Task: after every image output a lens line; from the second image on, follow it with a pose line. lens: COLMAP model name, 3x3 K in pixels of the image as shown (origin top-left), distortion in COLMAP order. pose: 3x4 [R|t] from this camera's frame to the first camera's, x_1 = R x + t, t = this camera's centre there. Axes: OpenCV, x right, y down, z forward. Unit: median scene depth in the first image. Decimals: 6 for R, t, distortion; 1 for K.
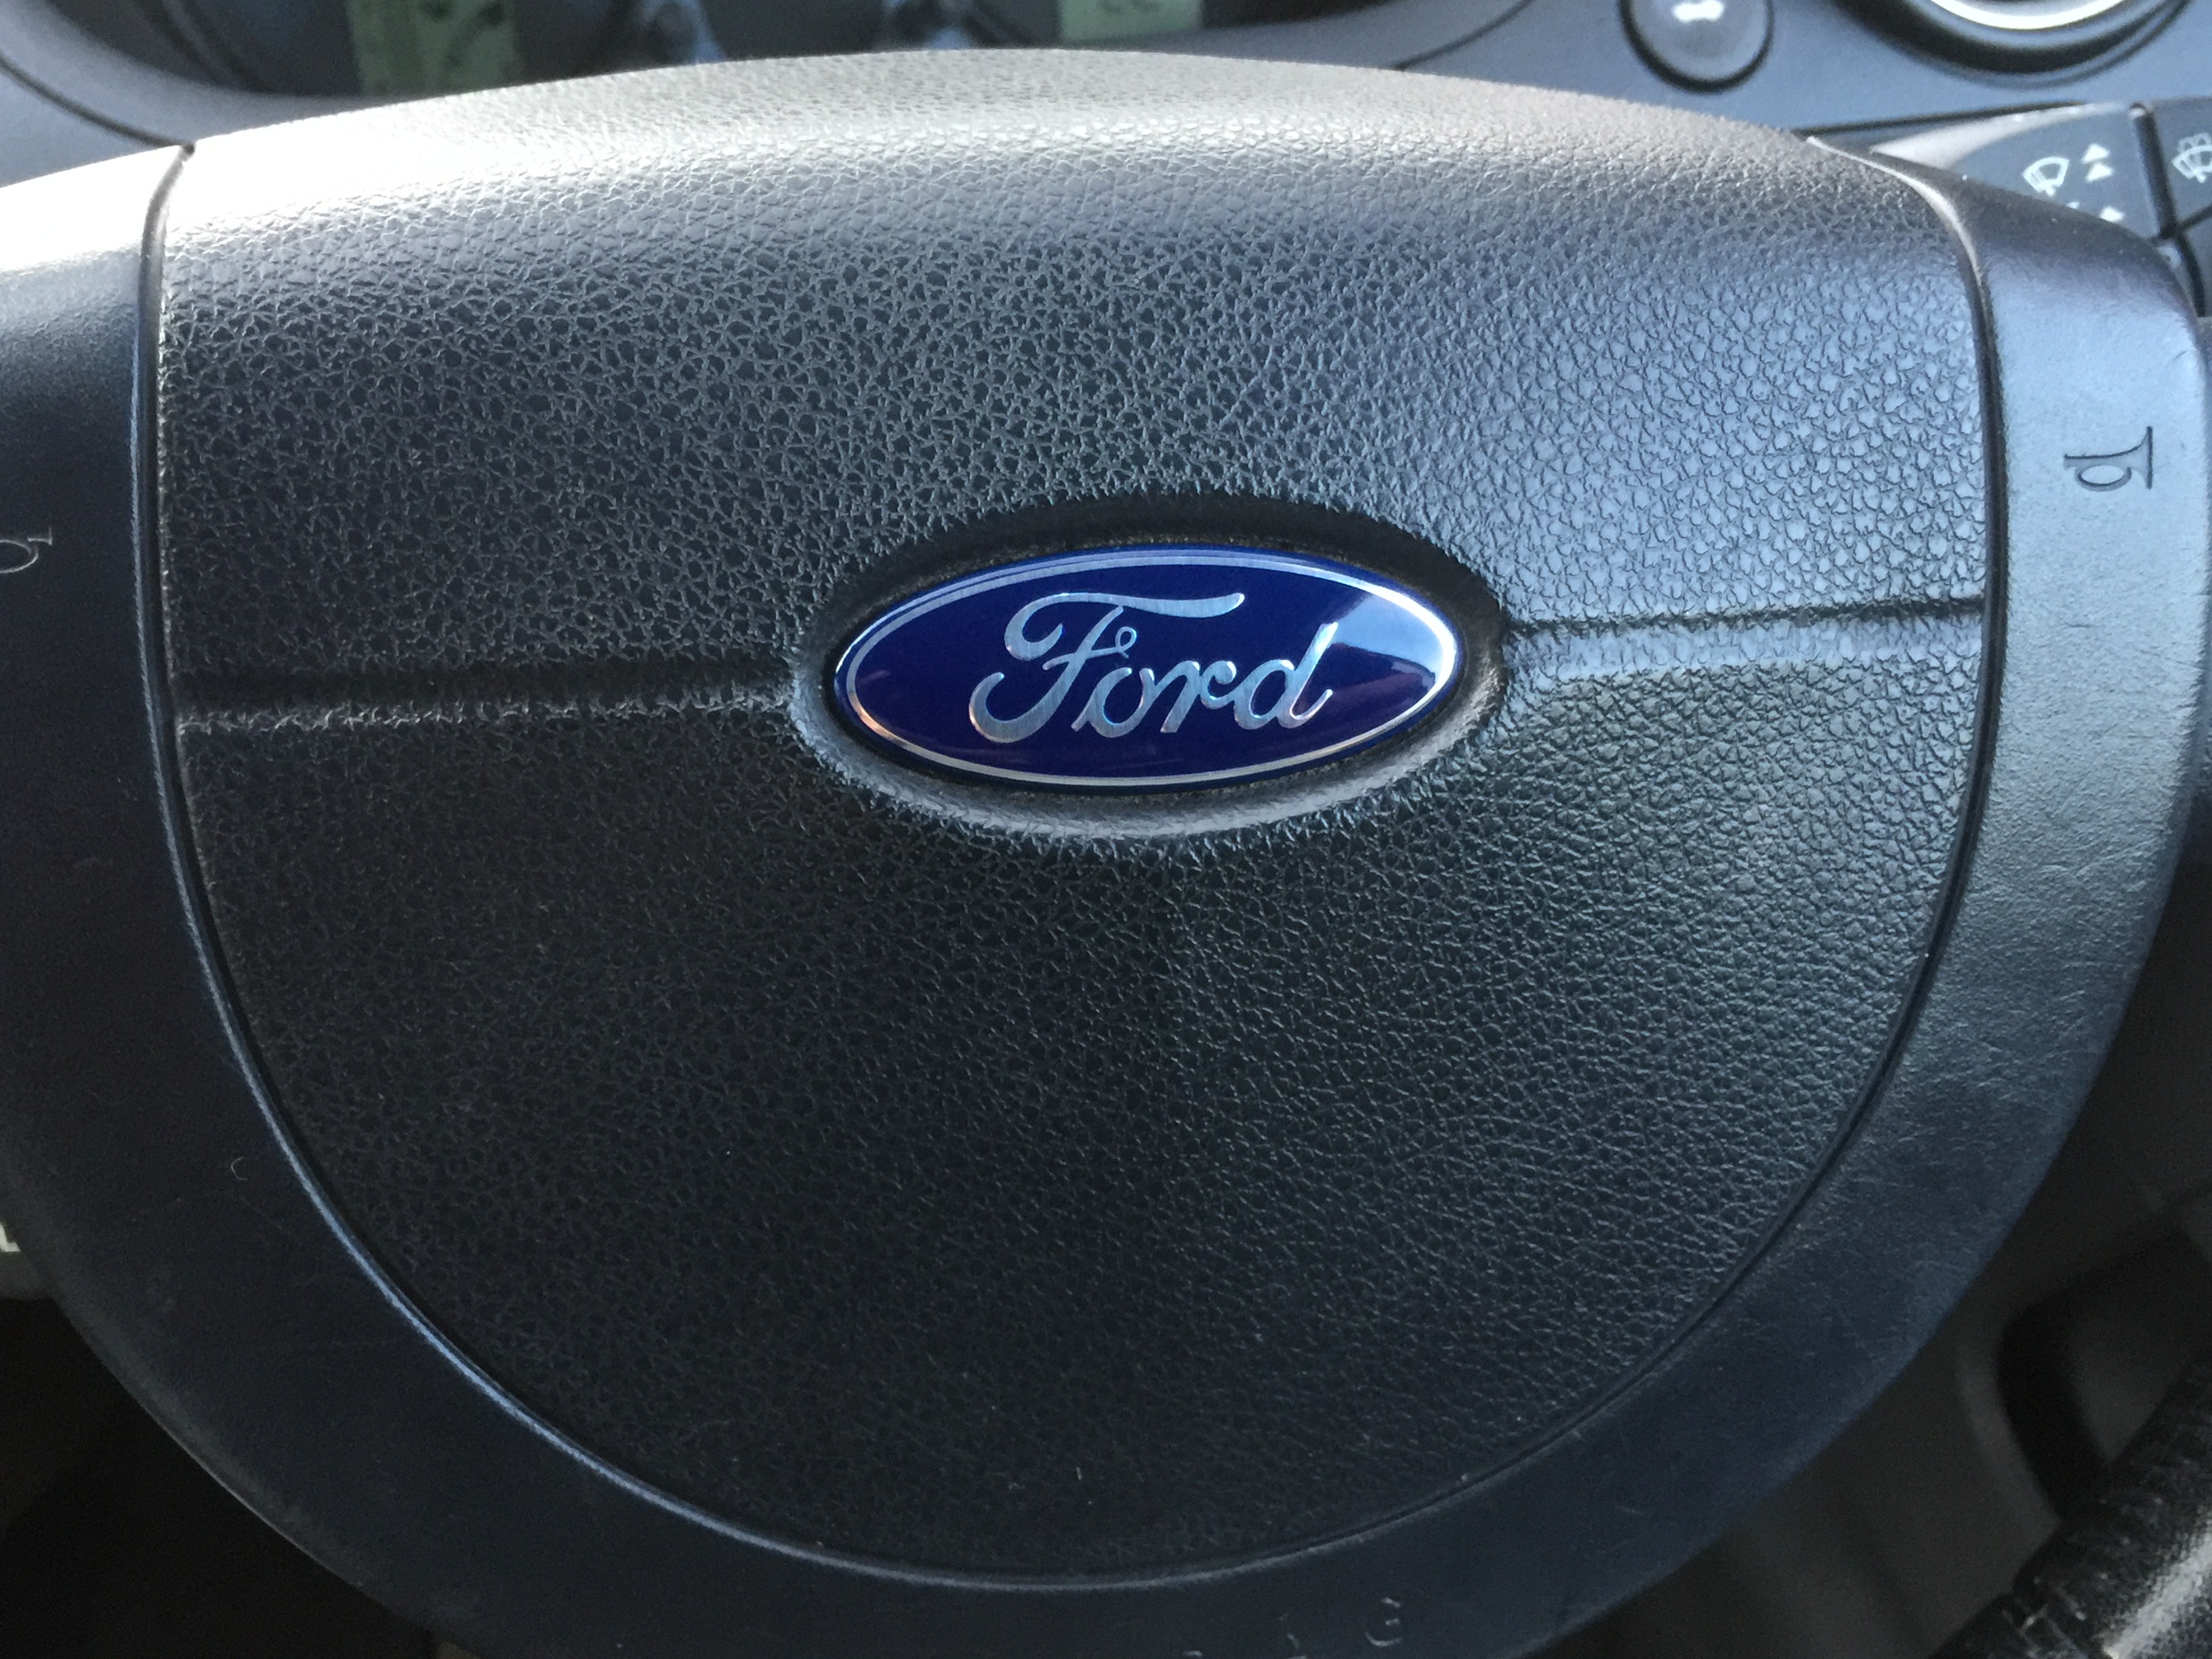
lens RADIAL K [[2214.8, 0, 1108.6], [0, 2214.8, 834.2], [0, 0, 1]] dist [0.077055, 0.000000]
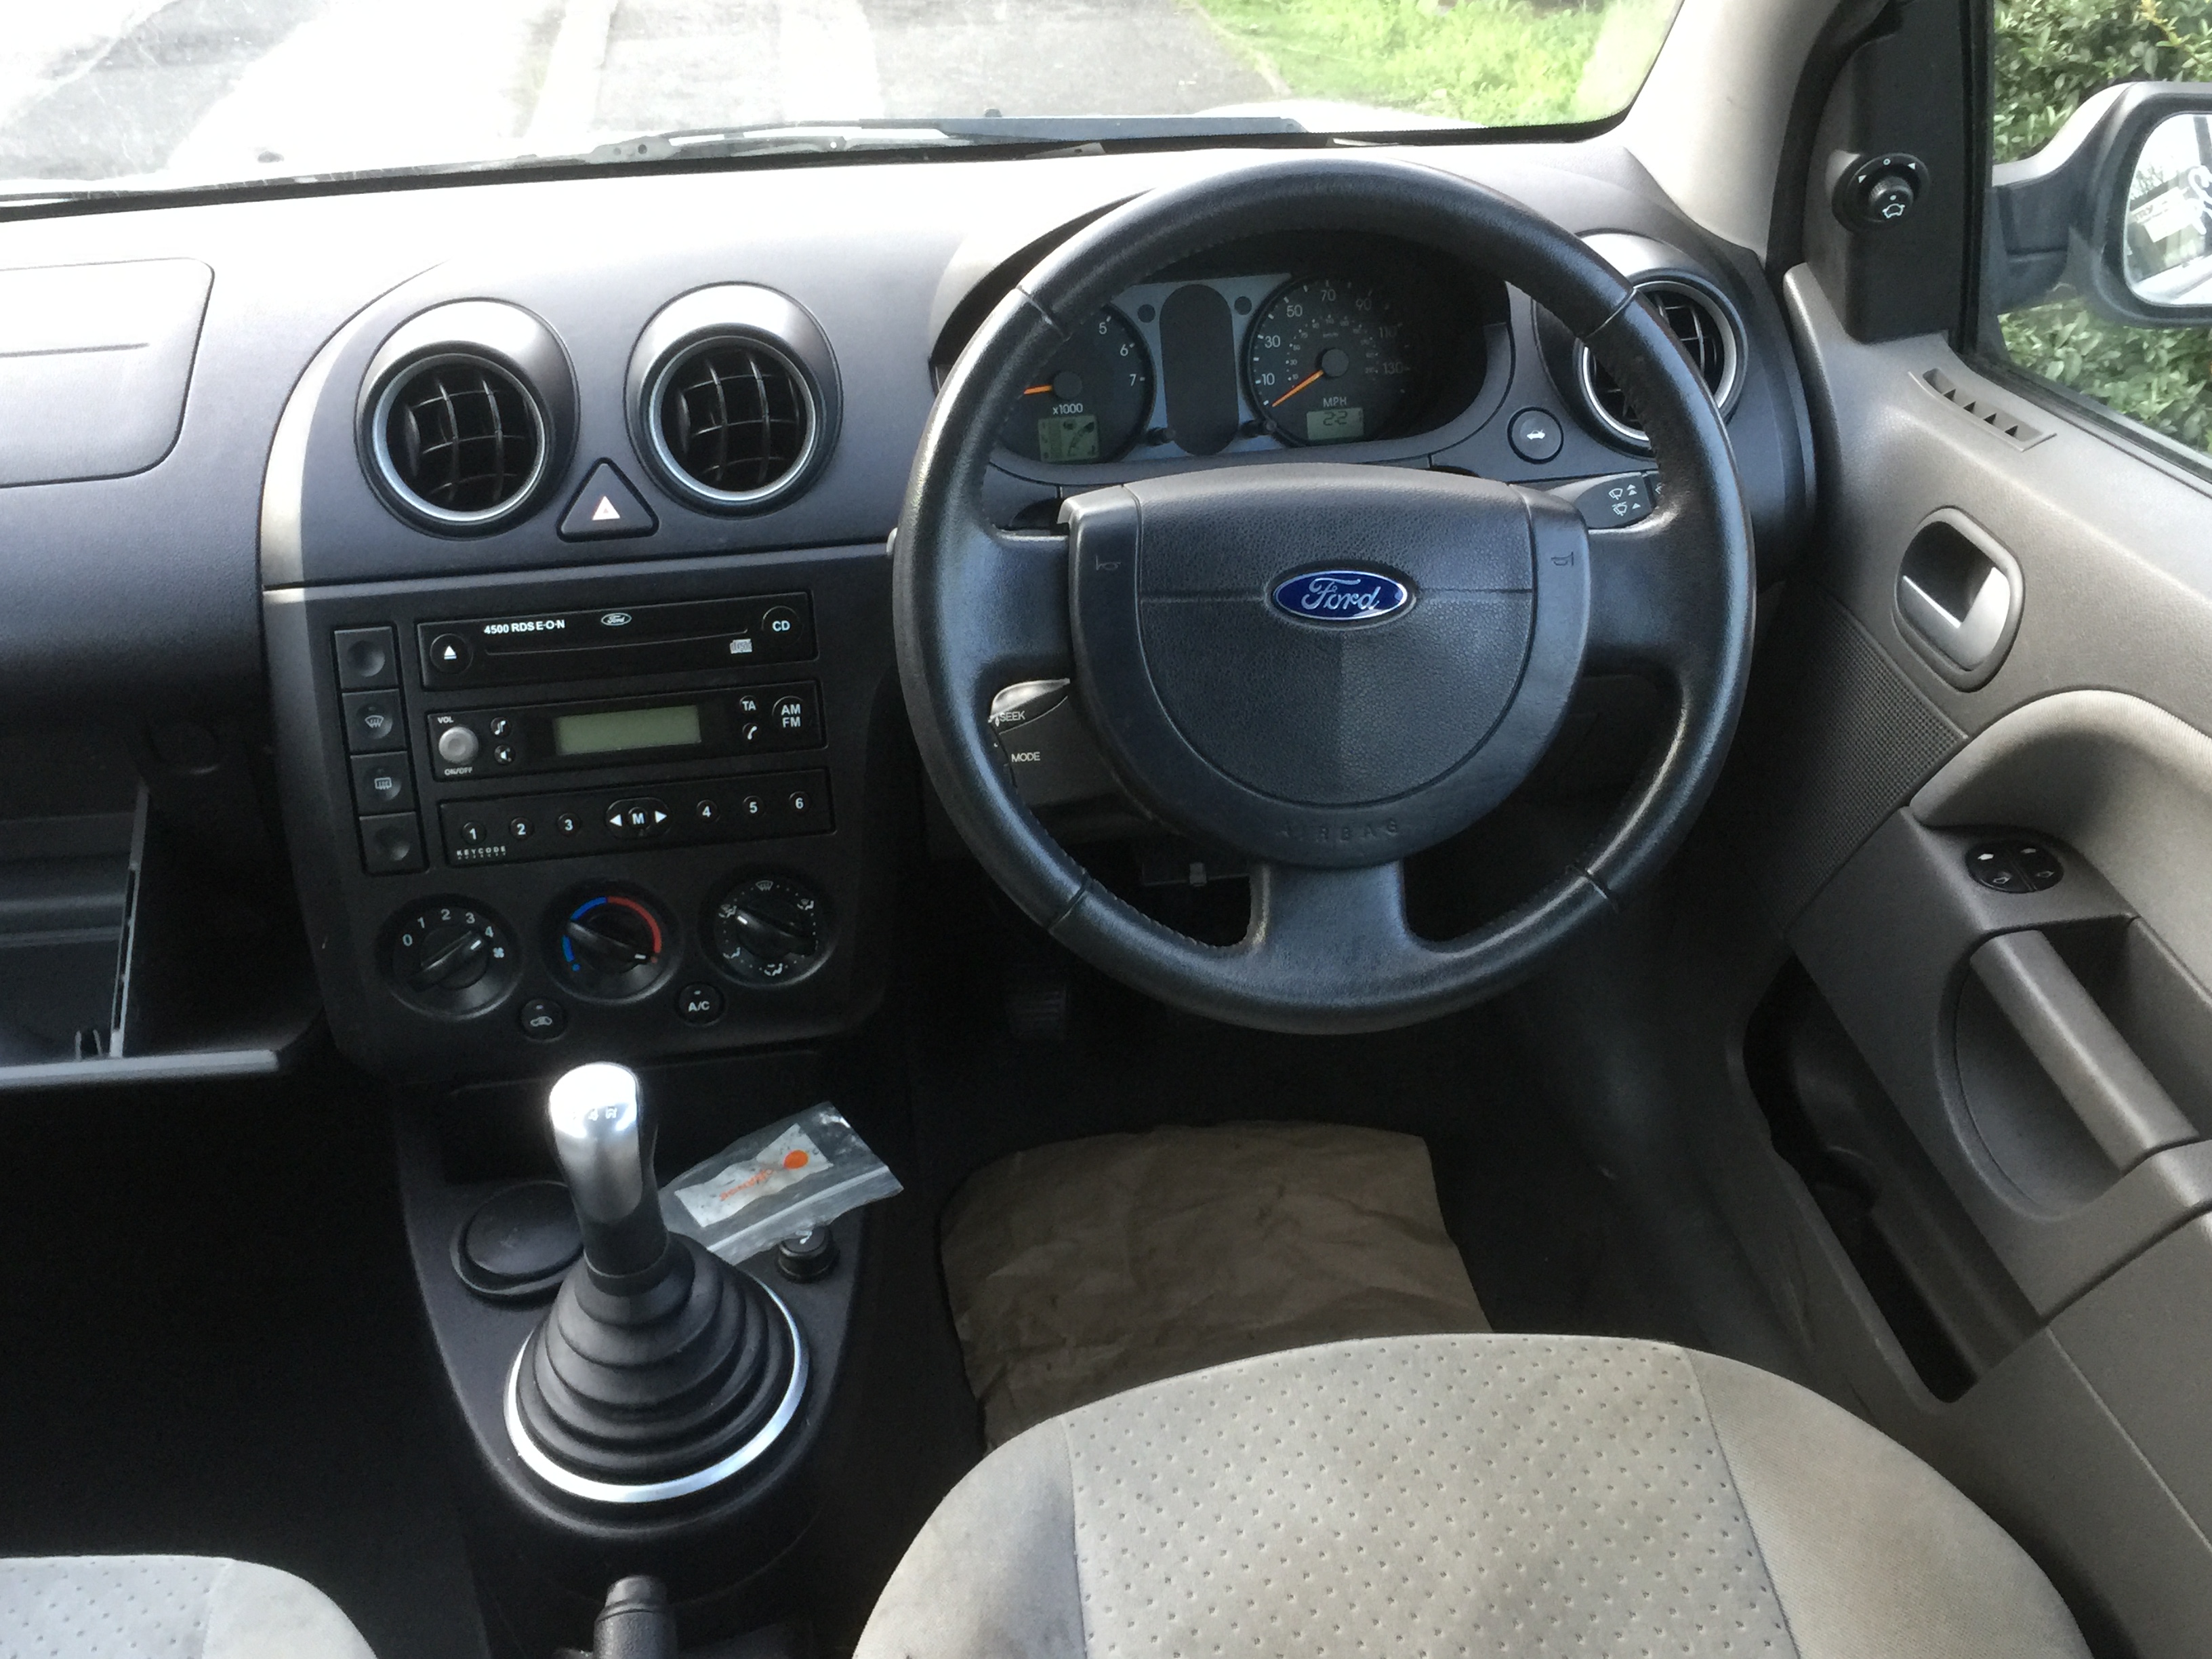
lens RADIAL K [[2214.8, 0, 1083.4], [0, 2214.8, 863.8], [0, 0, 1]] dist [0.077055, 0.000000]
pose [[0.996847, 0.021859, -0.076274, -0.150744], [-0.030251, 0.993397, -0.110665, 1.019263], [0.073351, 0.112624, 0.990927, -3.601673]]
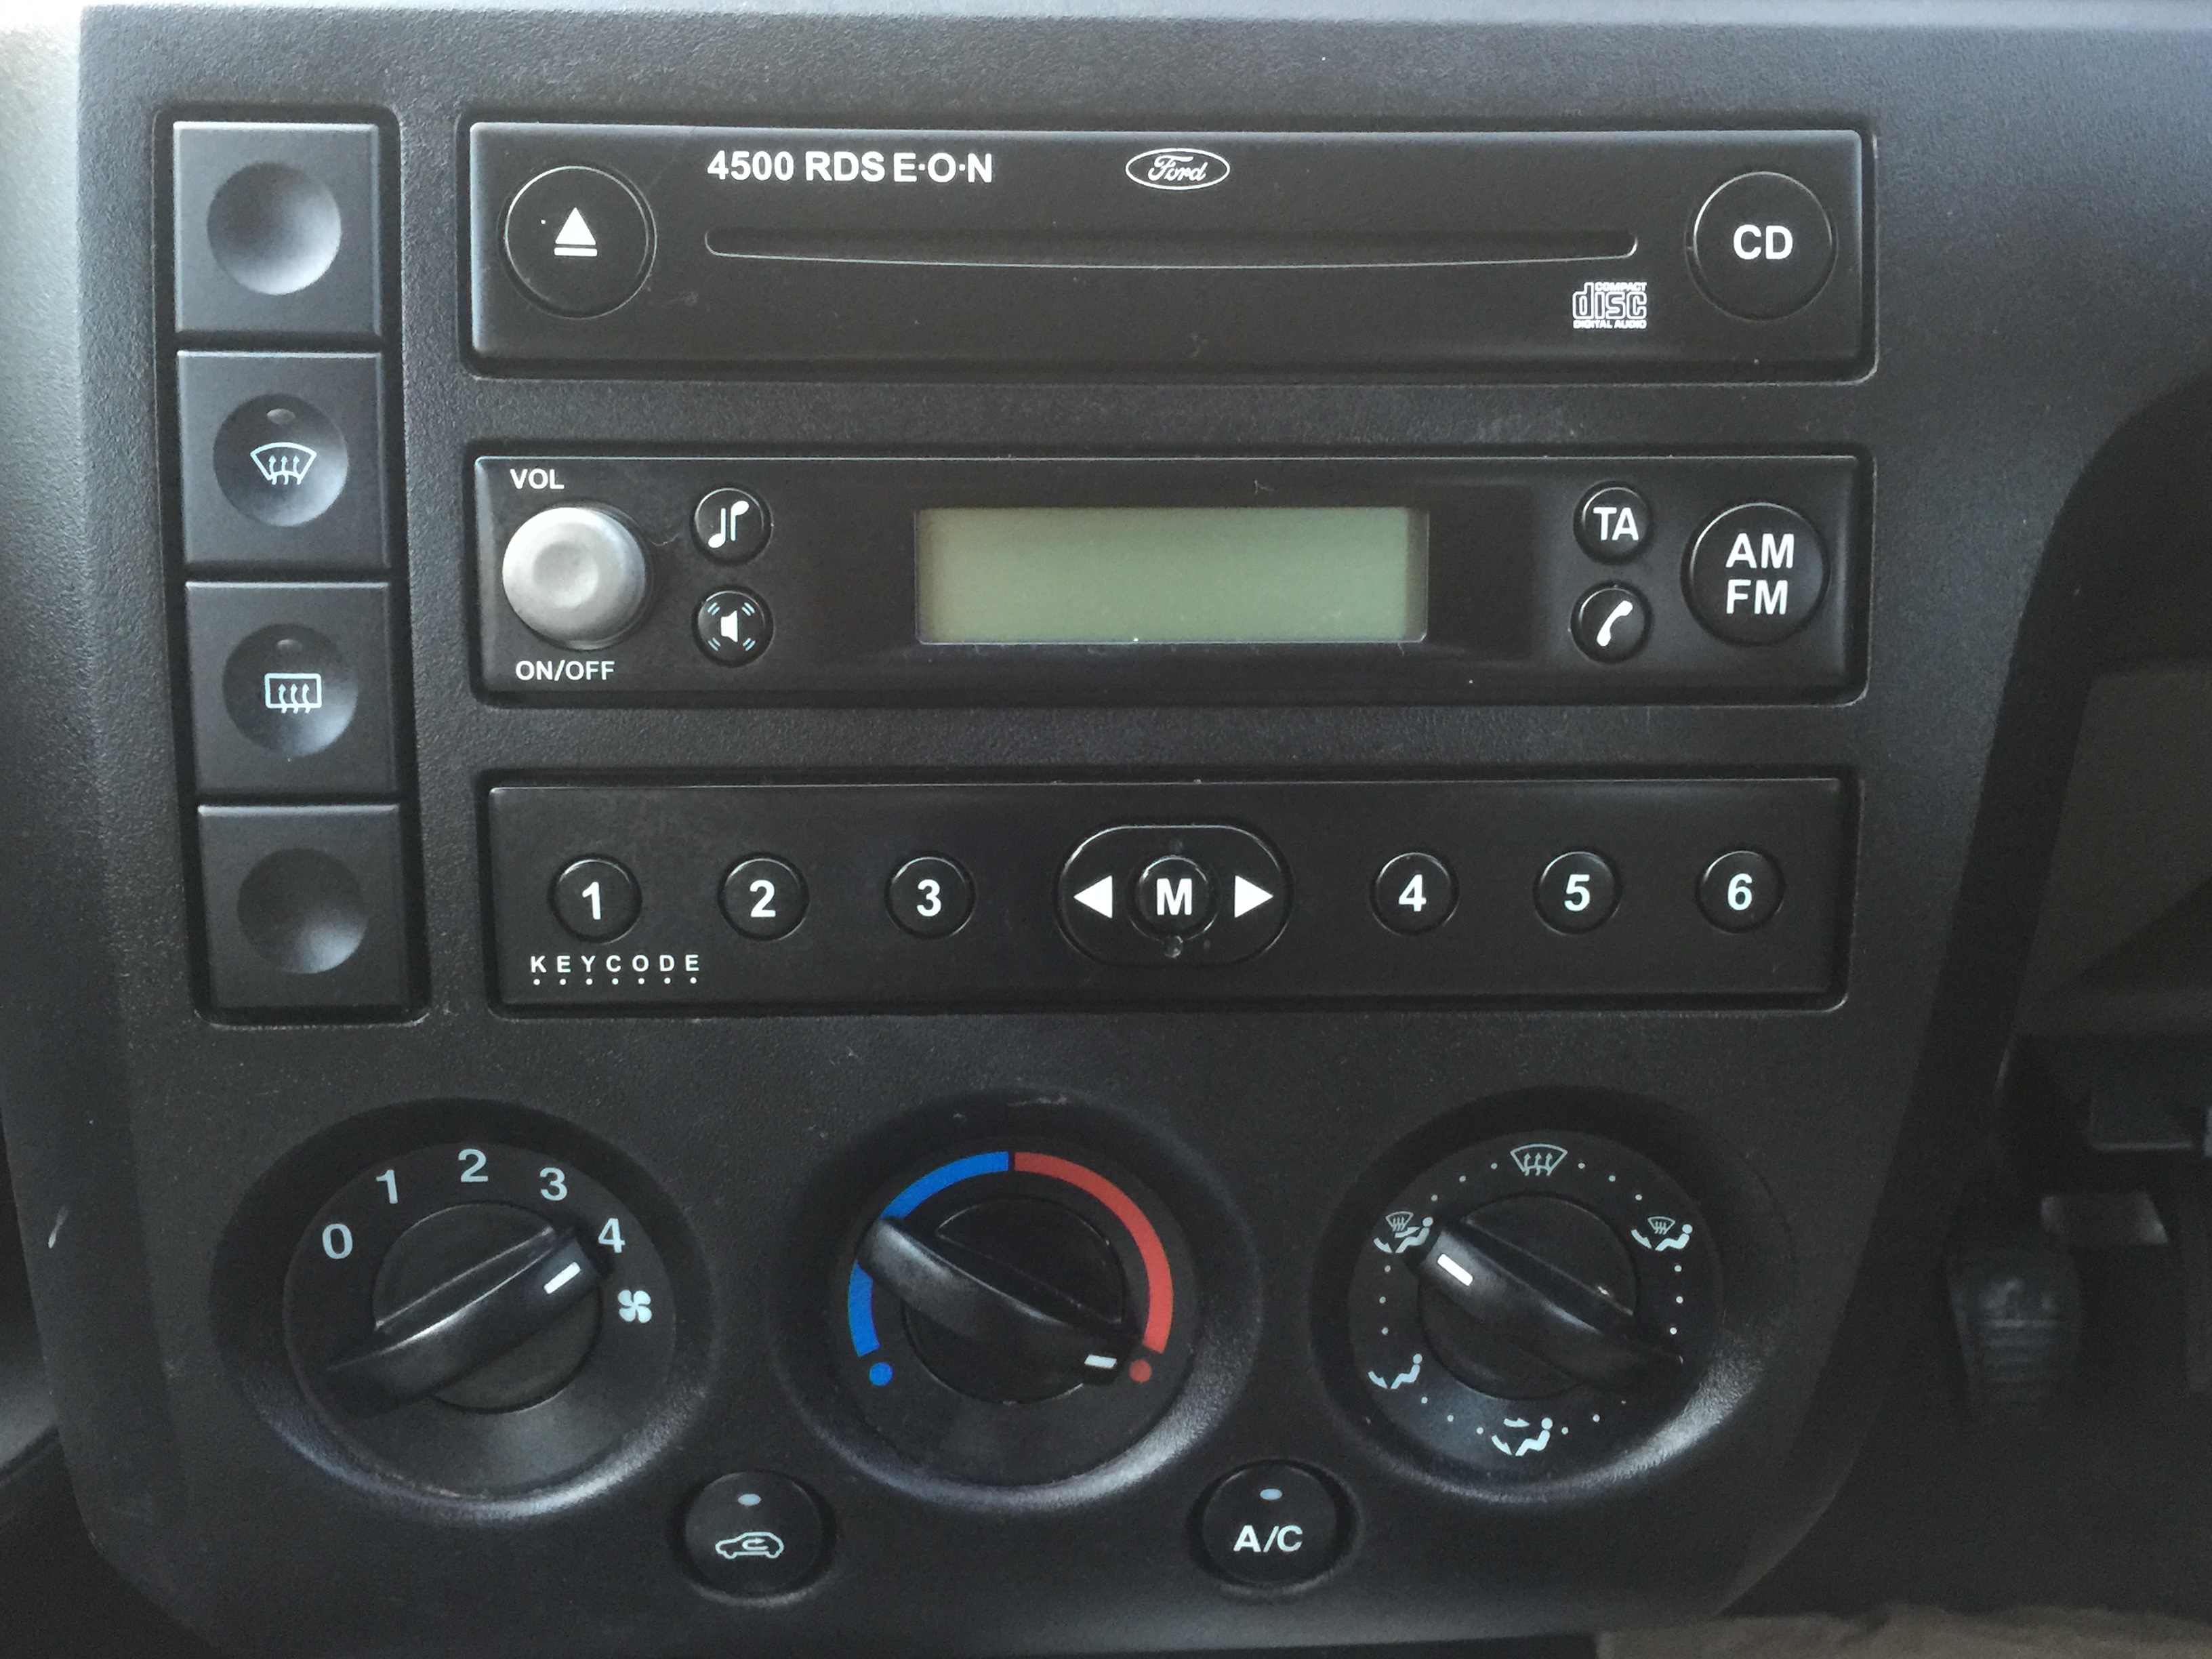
lens RADIAL K [[2214.8, 0, 1085.0], [0, 2214.8, 836.7], [0, 0, 1]] dist [0.077055, 0.000000]
pose [[0.986157, 0.103084, -0.129874, -1.541688], [-0.124003, 0.978478, -0.164937, 0.551976], [0.110077, 0.178759, 0.977716, 0.251890]]
